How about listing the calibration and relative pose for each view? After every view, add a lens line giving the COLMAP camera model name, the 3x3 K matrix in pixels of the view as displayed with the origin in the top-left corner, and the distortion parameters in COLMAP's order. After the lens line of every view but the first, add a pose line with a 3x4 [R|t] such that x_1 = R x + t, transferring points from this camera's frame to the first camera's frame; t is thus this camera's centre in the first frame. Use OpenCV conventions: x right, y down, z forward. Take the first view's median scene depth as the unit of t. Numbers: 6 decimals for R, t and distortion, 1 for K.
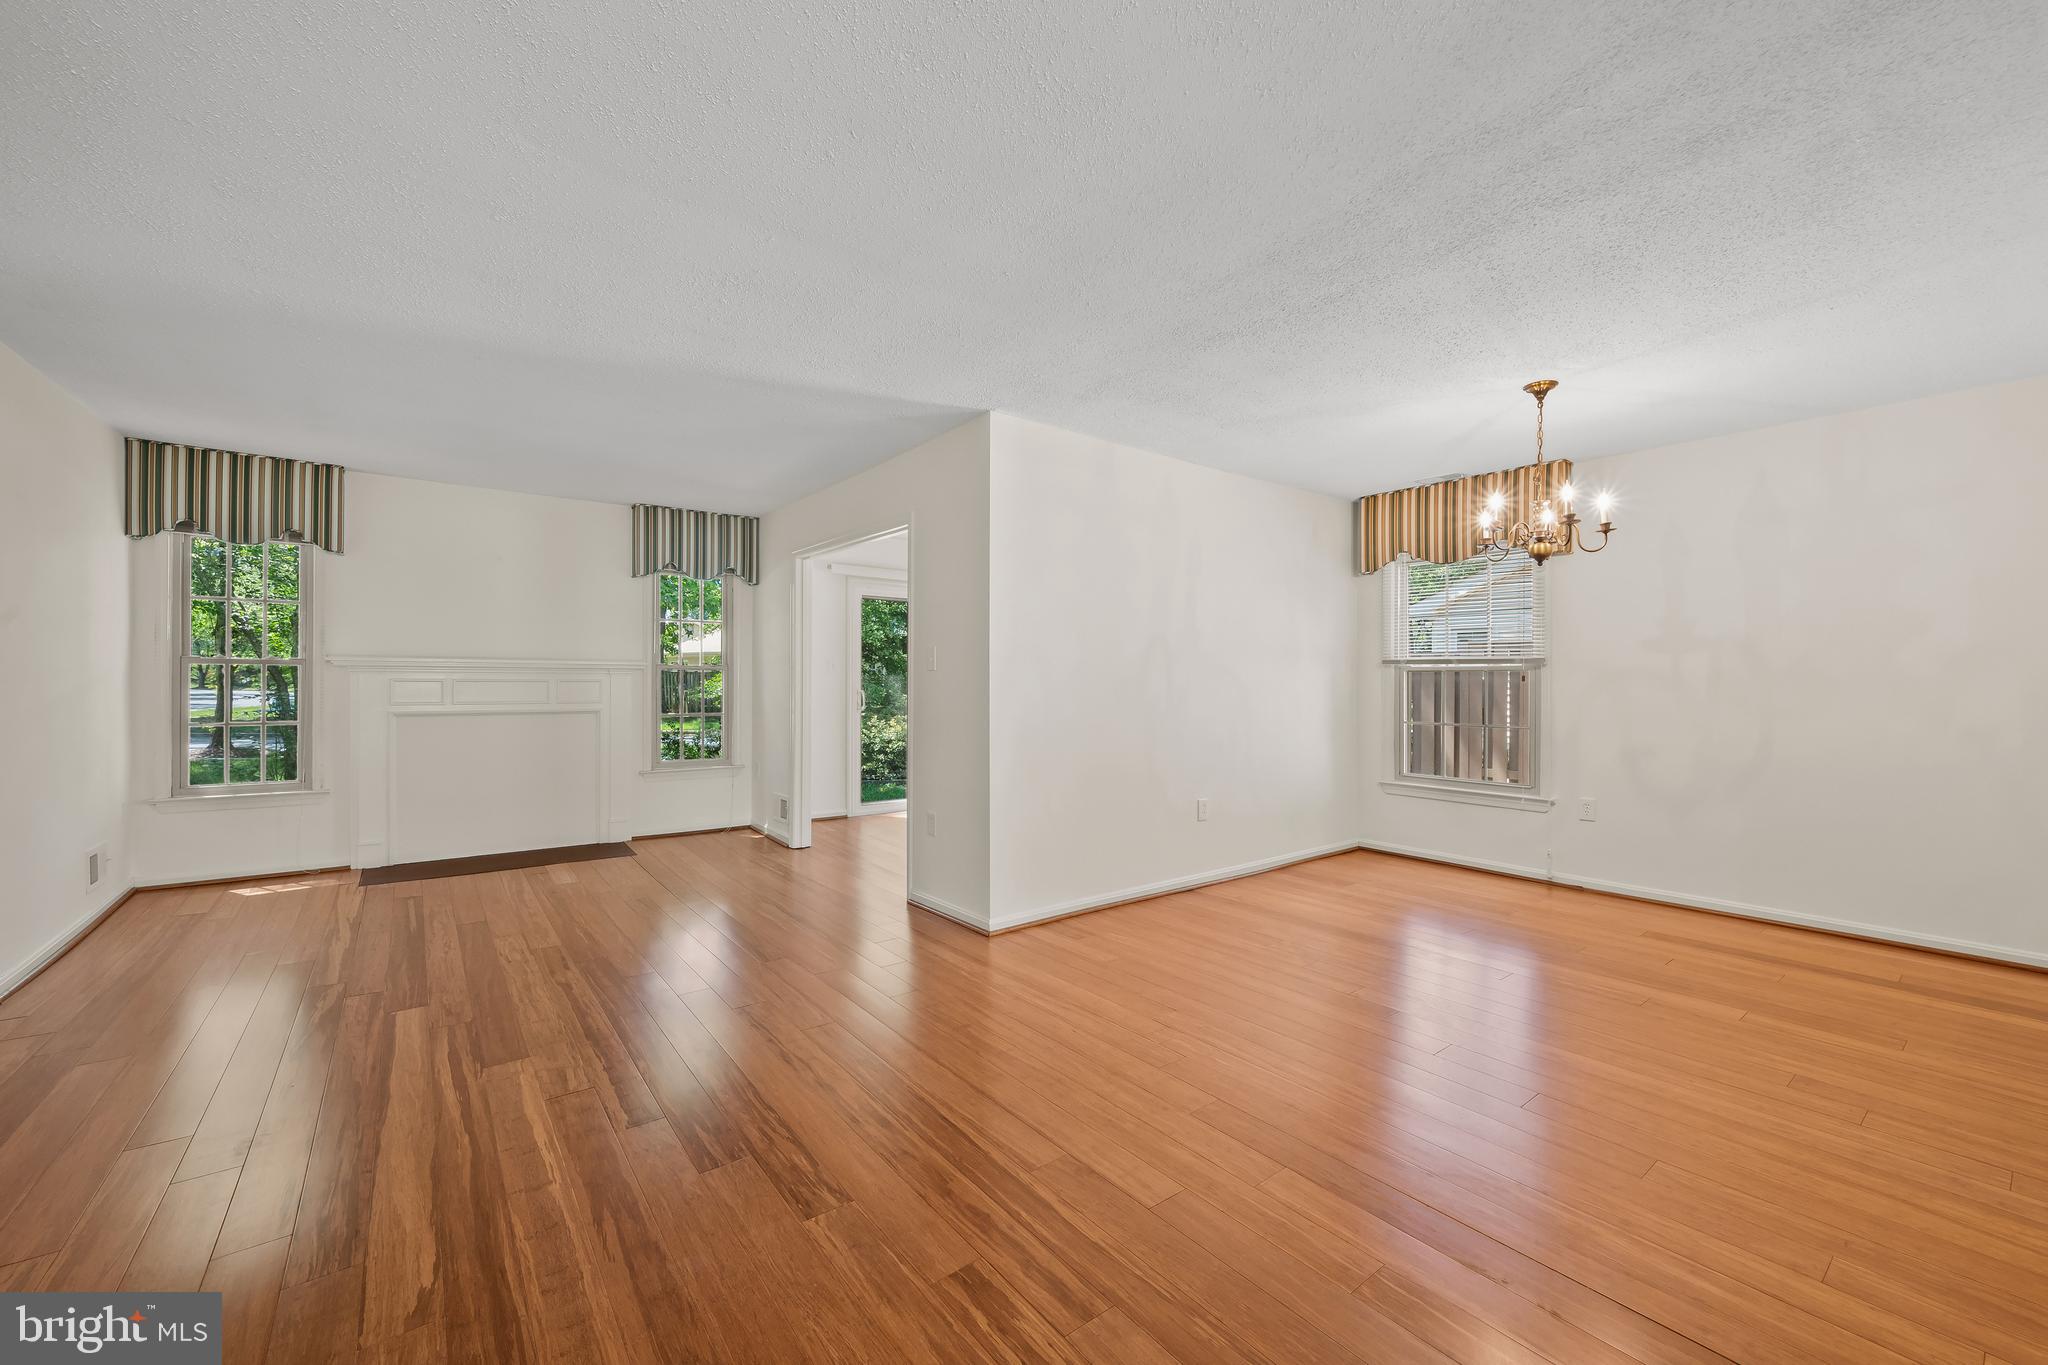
lens RADIAL K [[808.6, 0, 1019.6], [0, 808.6, 685.8], [0, 0, 1]] dist [-0.001462, 0.000068]
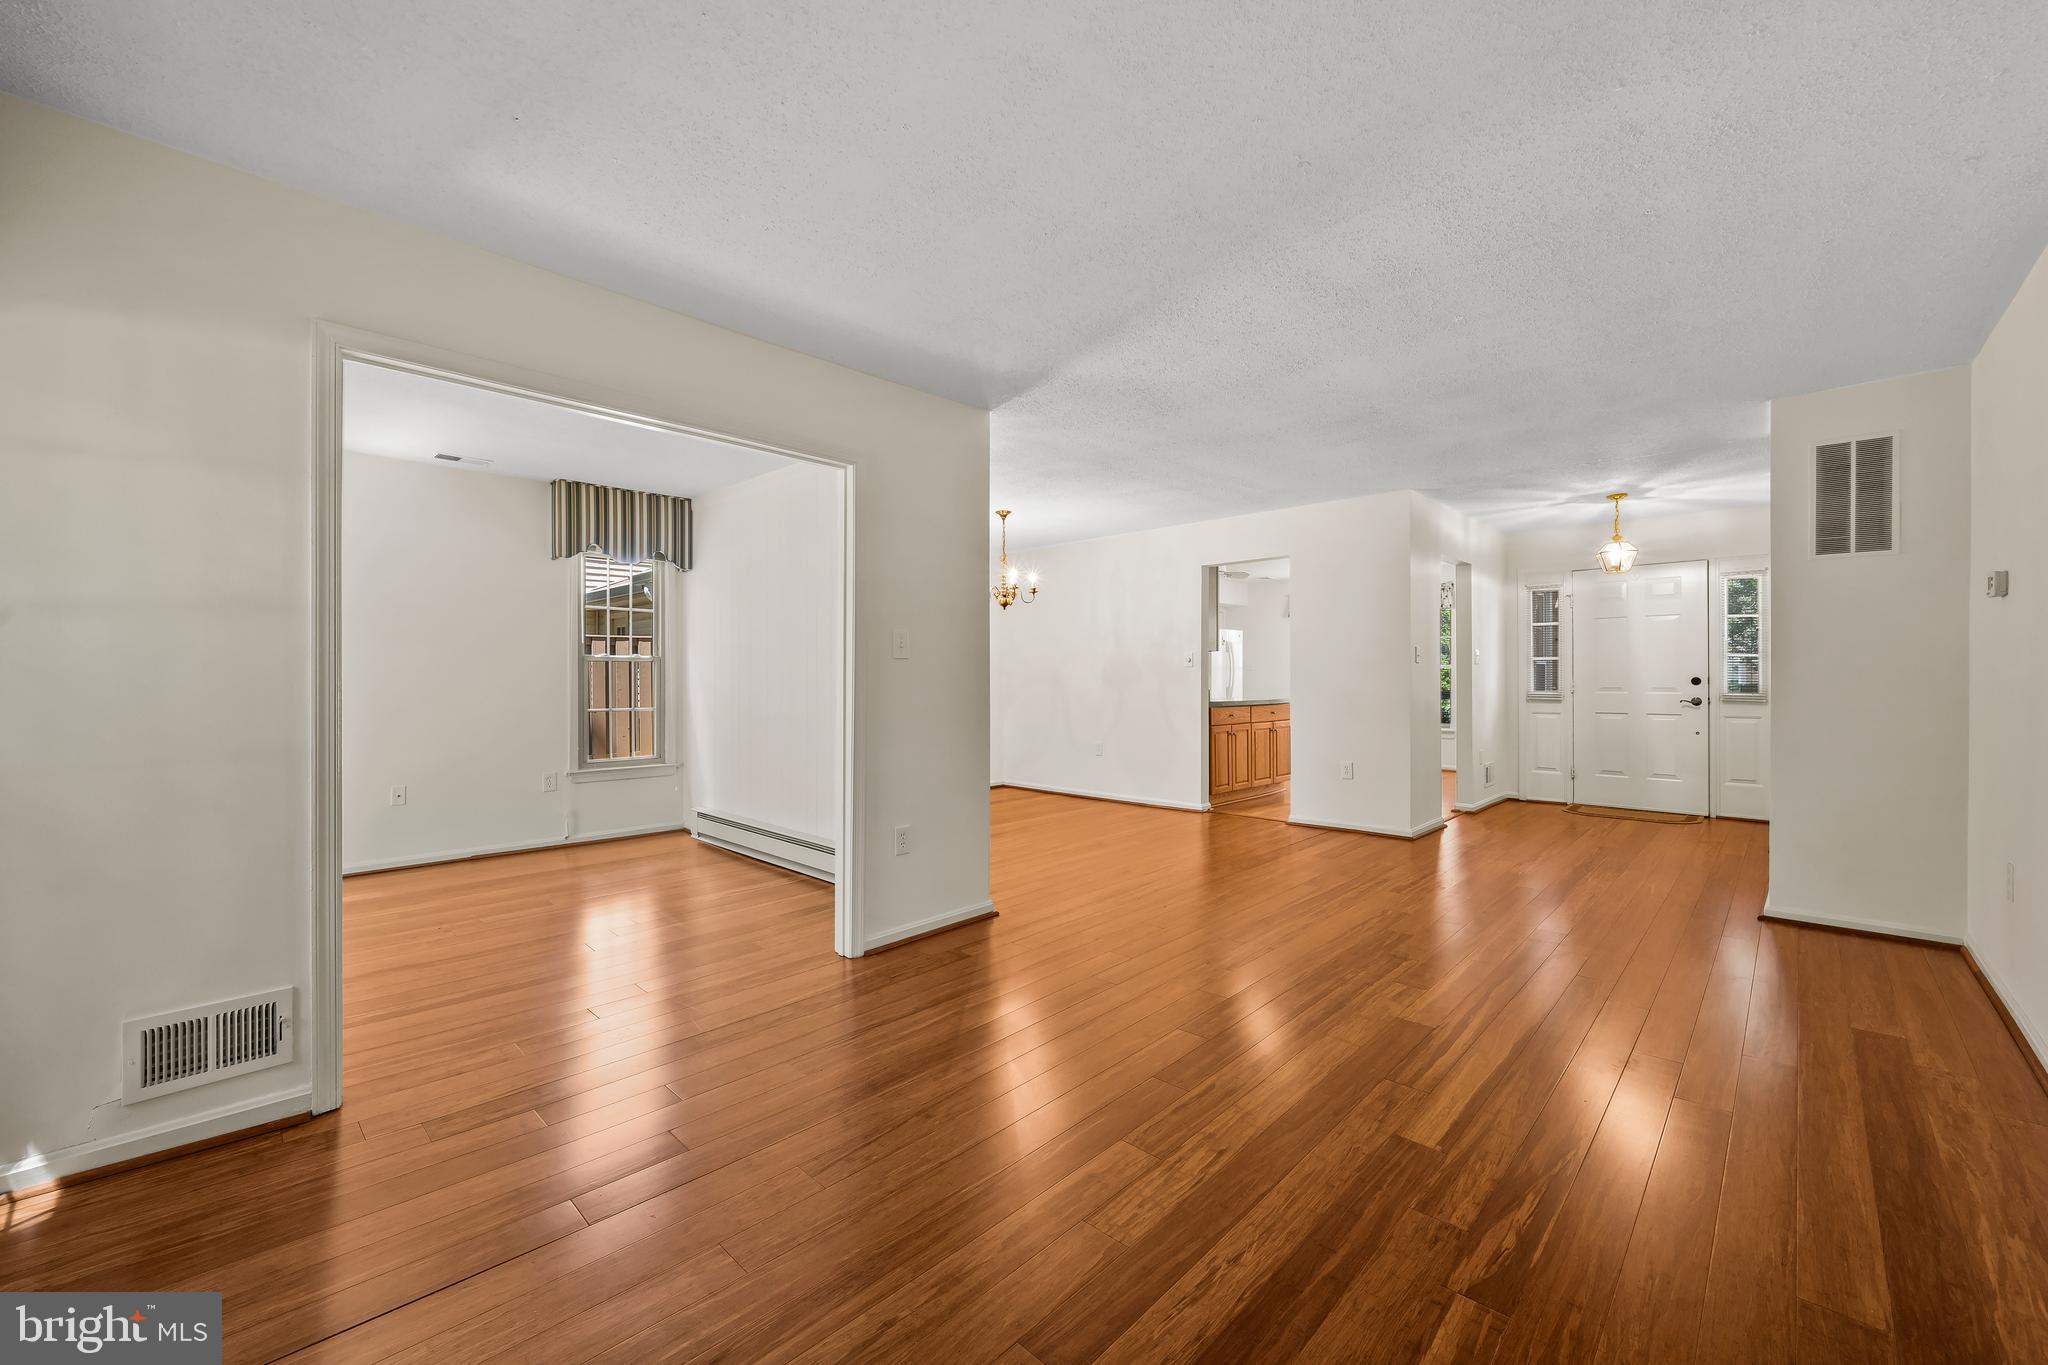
lens RADIAL K [[808.6, 0, 1019.5], [0, 808.6, 676.4], [0, 0, 1]] dist [-0.001462, 0.000068]
pose [[-0.155789, -0.009398, 0.987746, -1.381656], [-0.008159, 0.999933, 0.008227, -0.011800], [-0.987757, -0.006777, -0.155856, 1.441607]]
